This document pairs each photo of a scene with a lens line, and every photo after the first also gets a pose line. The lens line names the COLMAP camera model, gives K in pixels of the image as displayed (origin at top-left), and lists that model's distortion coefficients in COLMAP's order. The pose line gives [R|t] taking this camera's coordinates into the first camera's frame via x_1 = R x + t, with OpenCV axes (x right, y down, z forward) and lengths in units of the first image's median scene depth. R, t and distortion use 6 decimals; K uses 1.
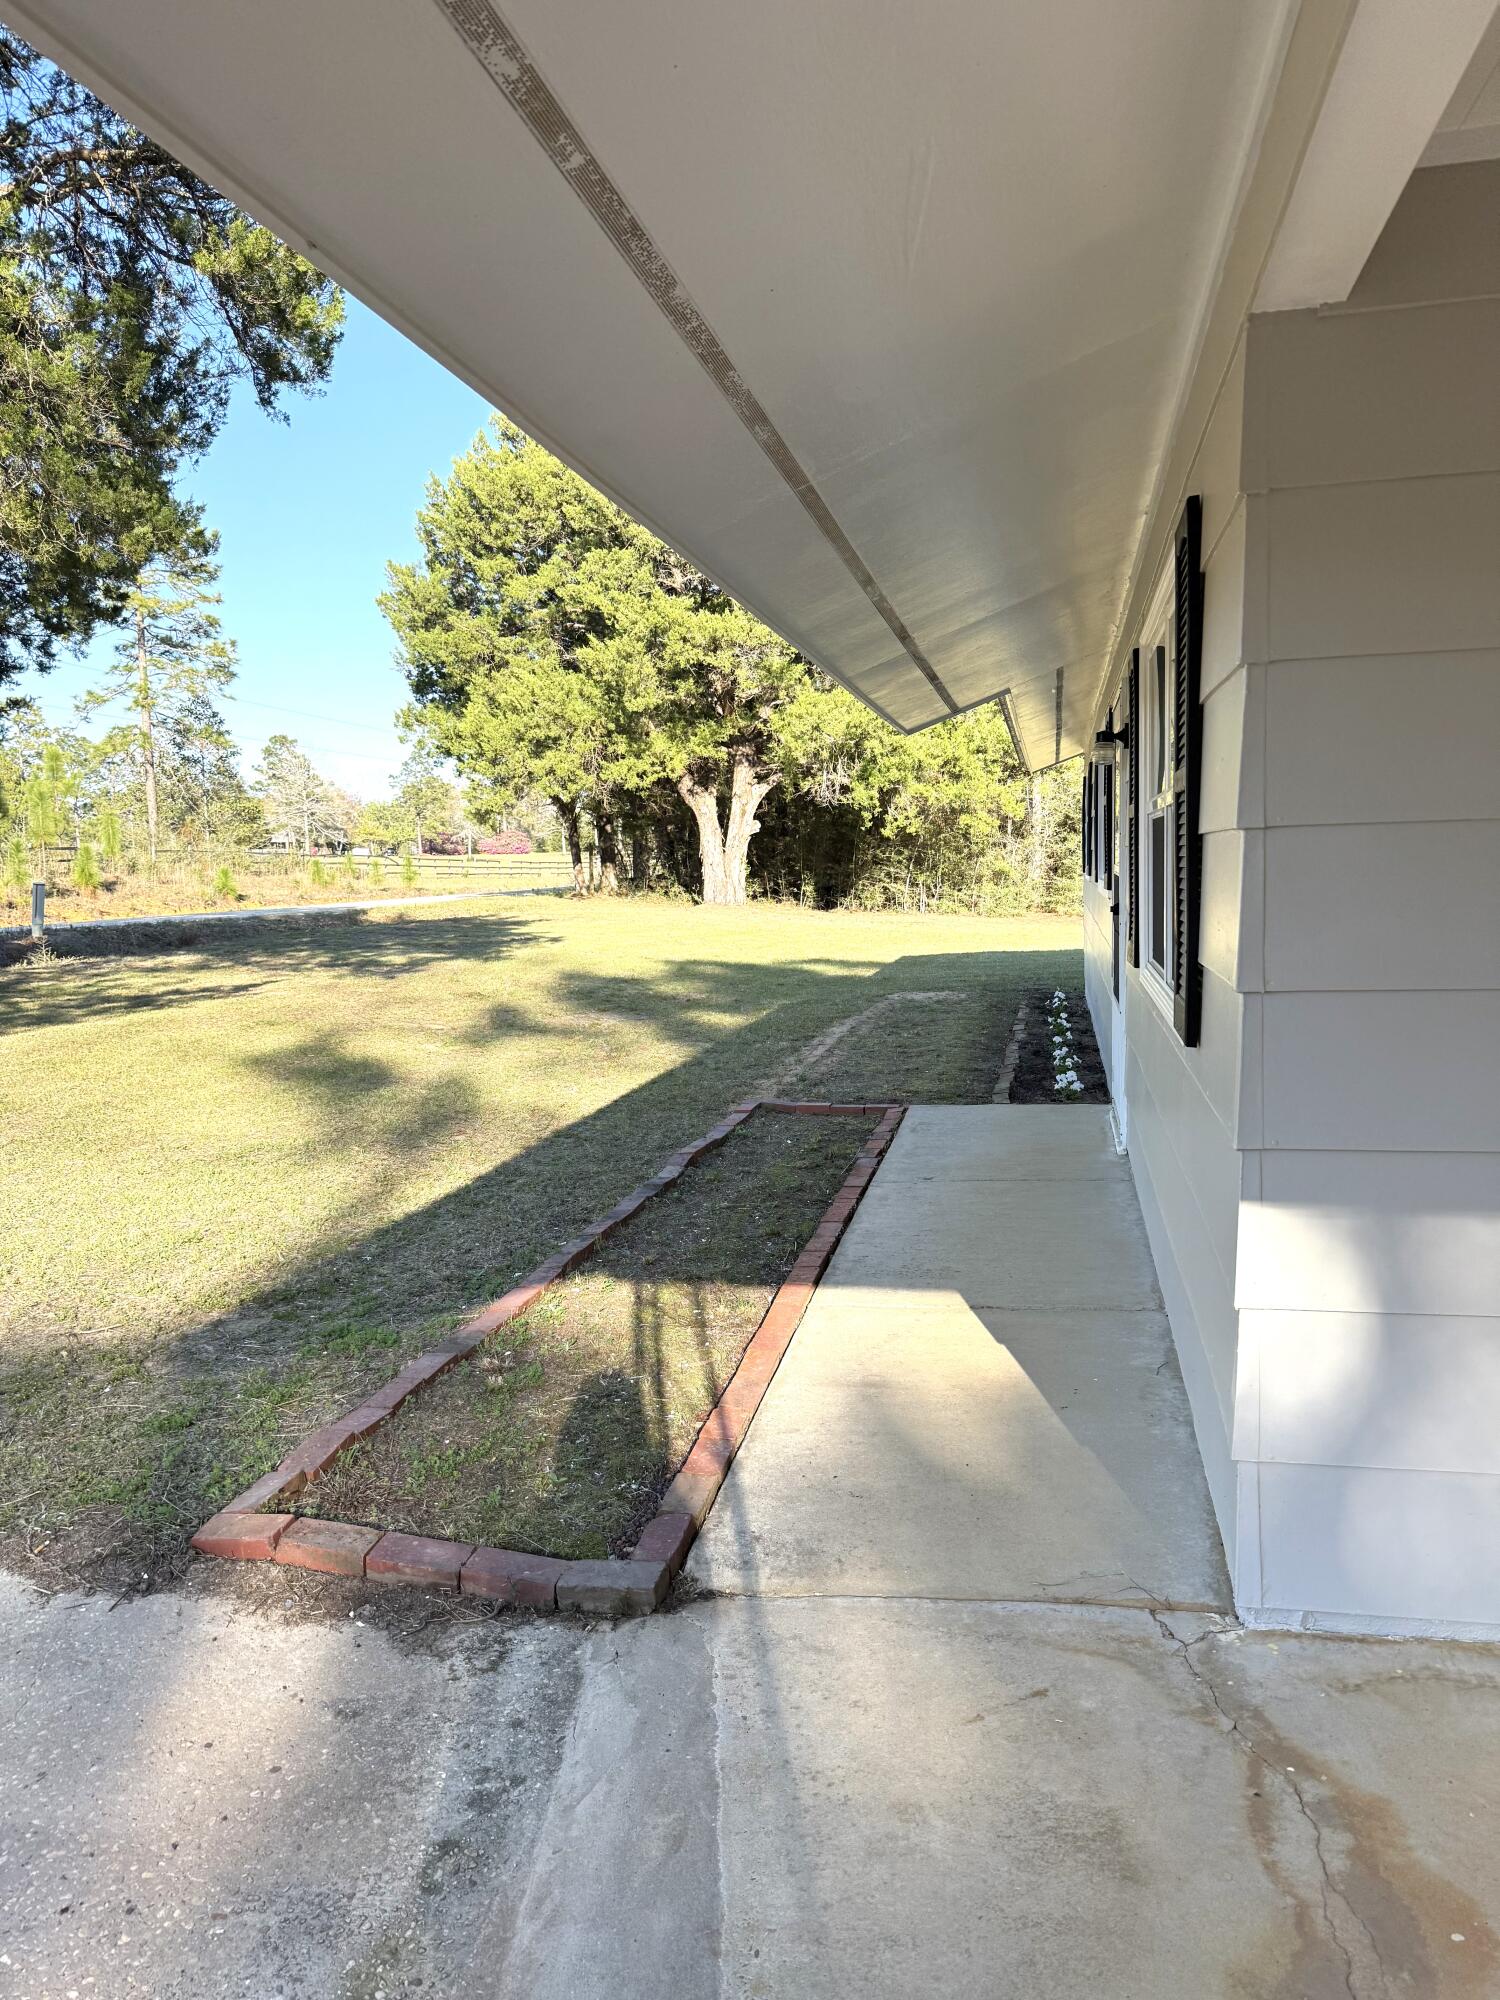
lens RADIAL K [[1389.1, 0, 750.0], [0, 1389.1, 1000.0], [0, 0, 1]] dist [0.080109, -0.083393]
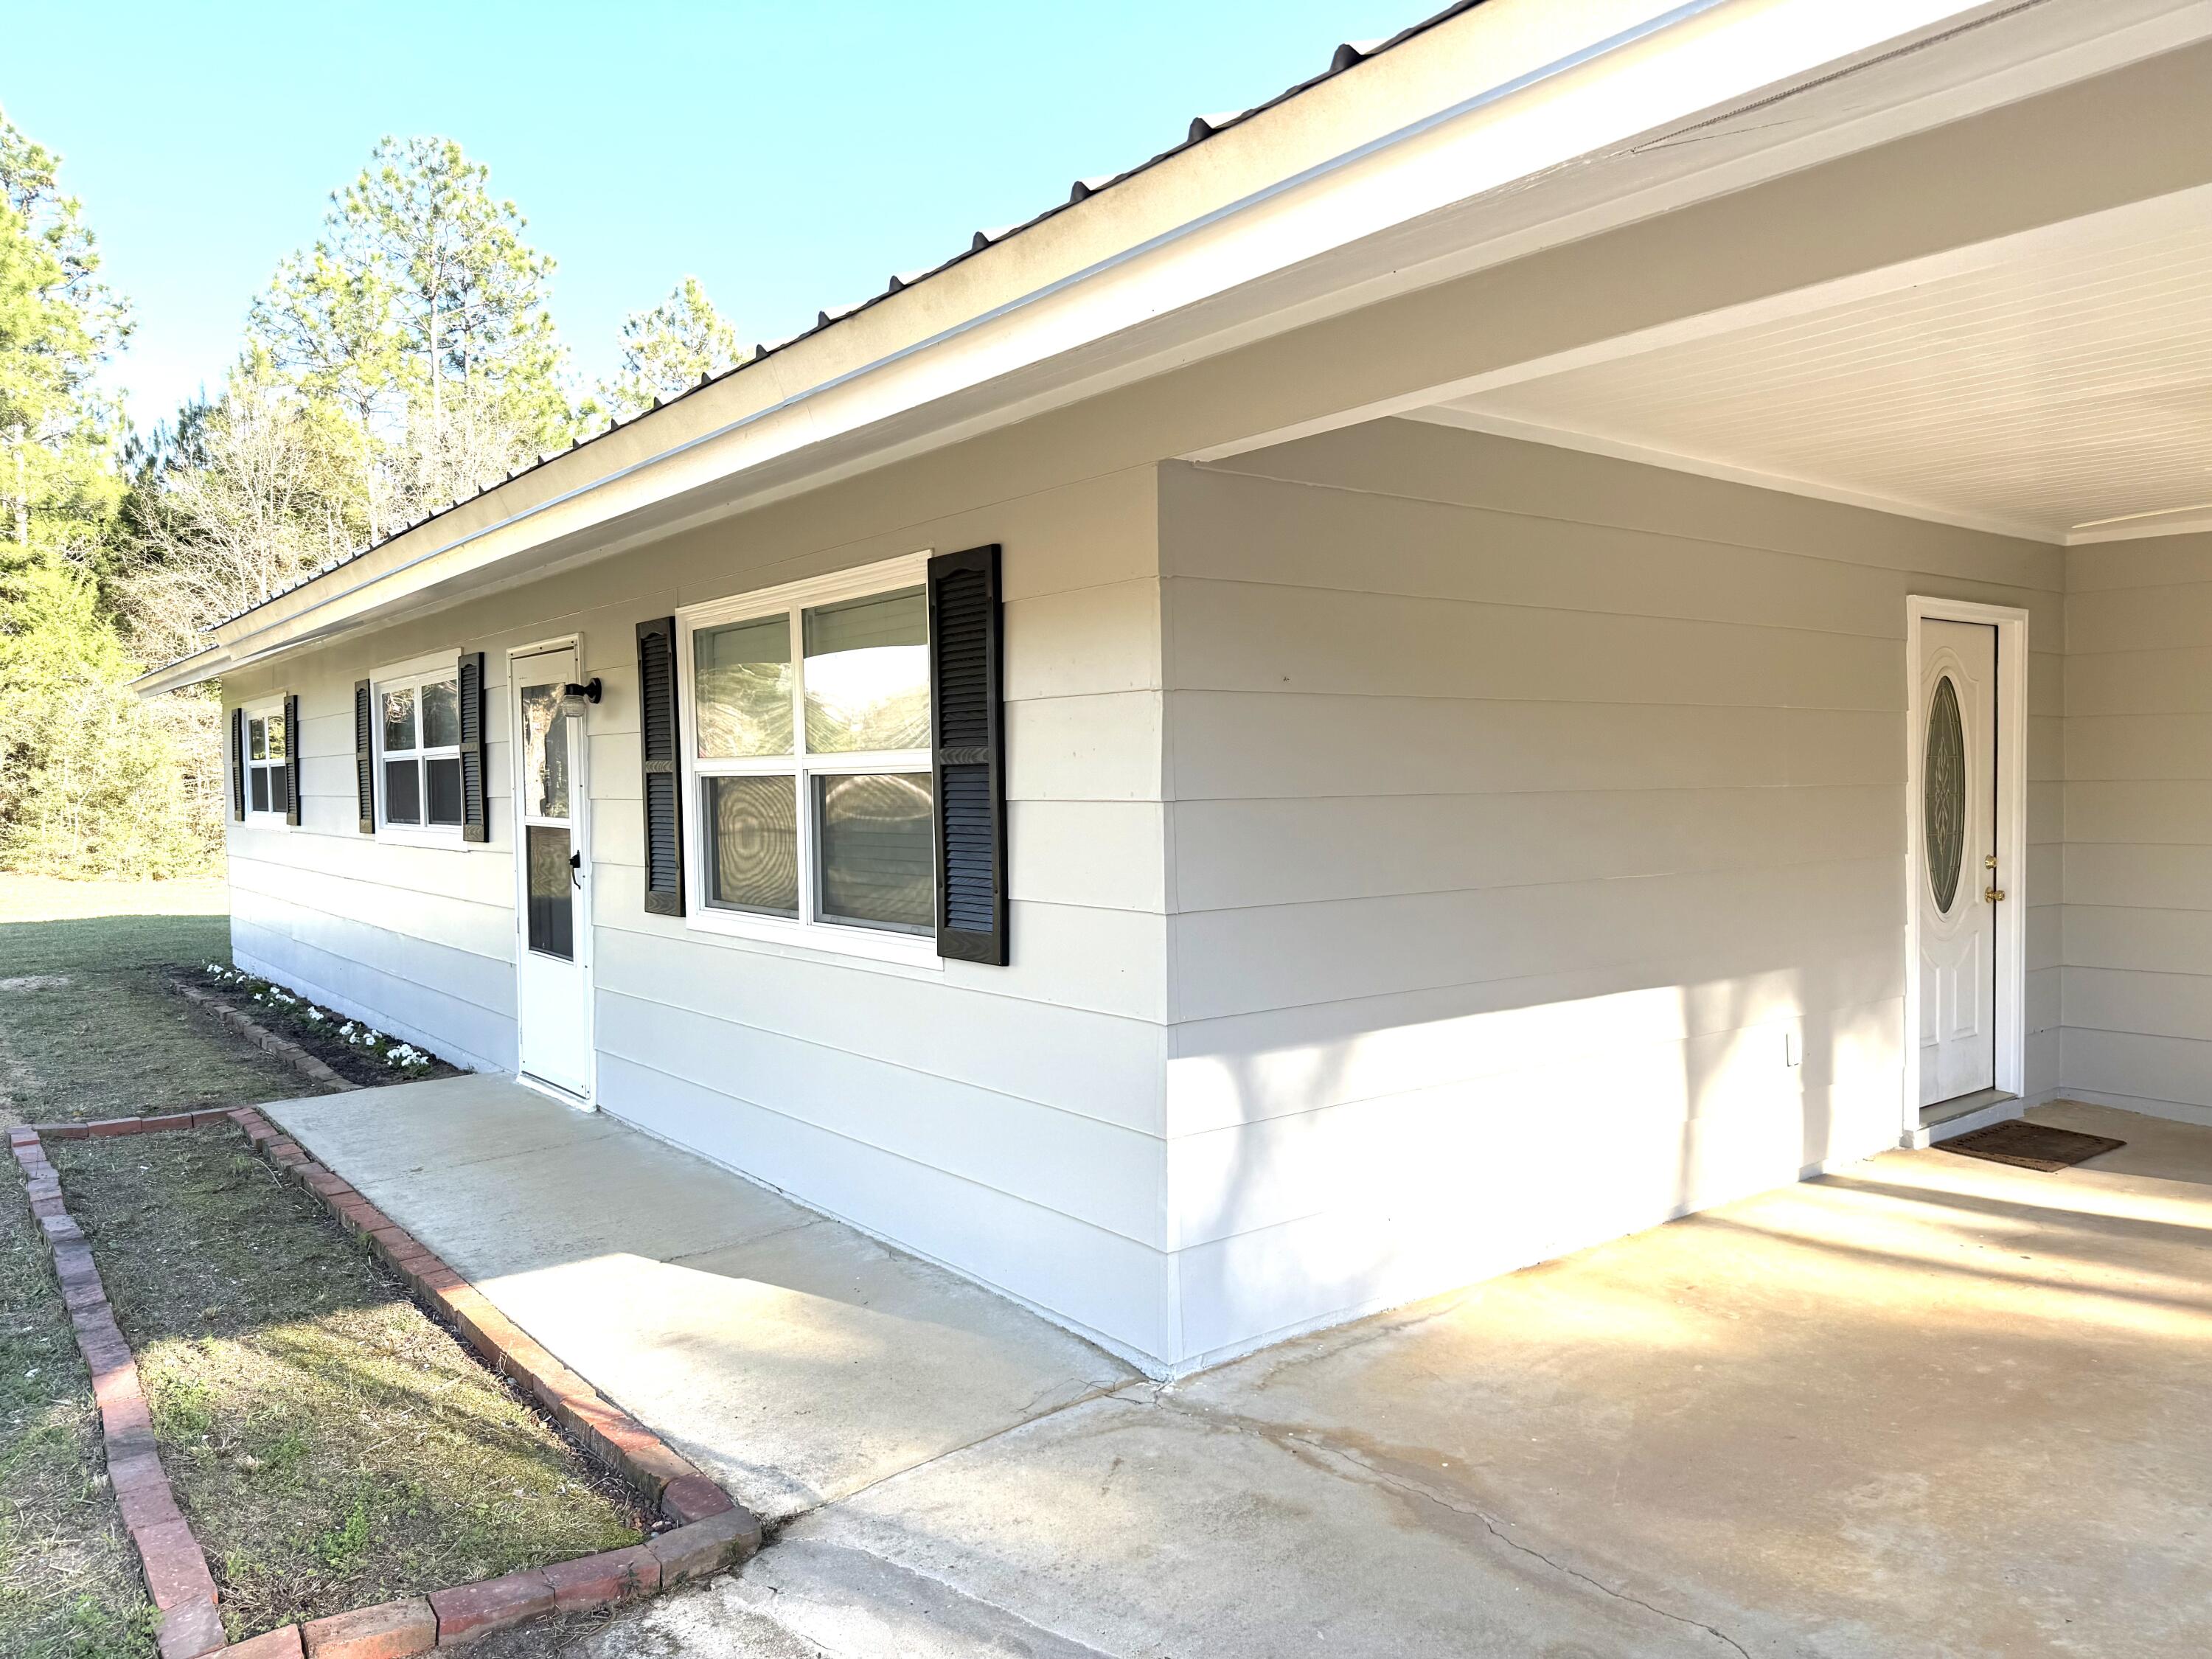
lens RADIAL K [[1536.4, 0, 1090.6], [0, 1536.4, 827.0], [0, 0, 1]] dist [0.080109, -0.083393]
pose [[0.659235, -0.004868, 0.751921, -0.786506], [0.068880, 0.996166, -0.053940, -0.010582], [-0.748775, 0.087351, 0.657043, 0.031236]]
